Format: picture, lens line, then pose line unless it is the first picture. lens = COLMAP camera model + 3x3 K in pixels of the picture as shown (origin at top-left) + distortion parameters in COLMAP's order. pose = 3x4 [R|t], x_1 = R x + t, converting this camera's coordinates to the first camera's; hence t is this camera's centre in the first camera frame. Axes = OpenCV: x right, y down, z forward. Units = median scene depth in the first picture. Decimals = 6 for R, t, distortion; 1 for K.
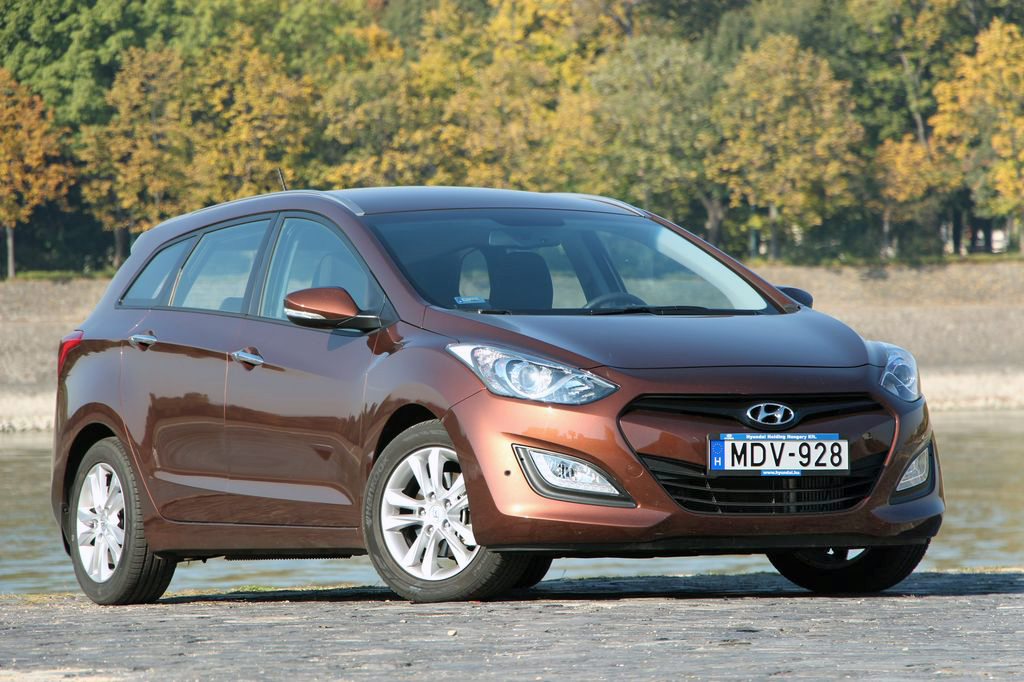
lens RADIAL K [[5969.0, 0, 544.6], [0, 5969.0, 337.0], [0, 0, 1]] dist [2.380216, 5.344025]
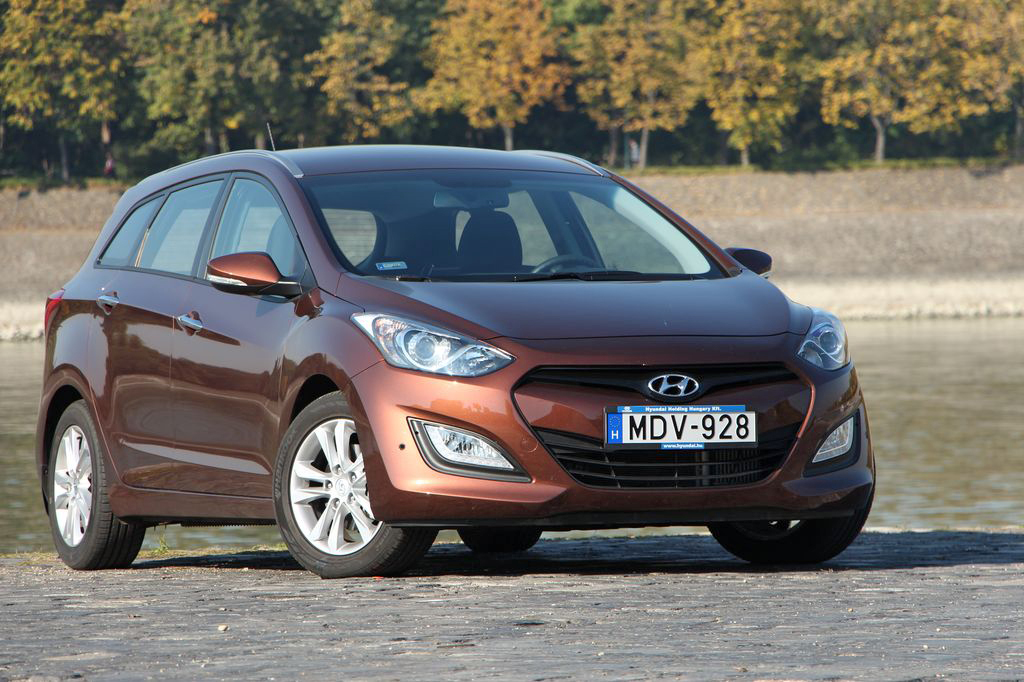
lens RADIAL K [[5969.0, 0, 544.6], [0, 5969.0, 337.0], [0, 0, 1]] dist [2.380216, 5.344025]
pose [[0.995733, -0.001356, -0.092270, 0.104419], [0.003054, 0.999828, 0.018267, -0.012611], [0.092230, -0.018471, 0.995566, 0.029641]]
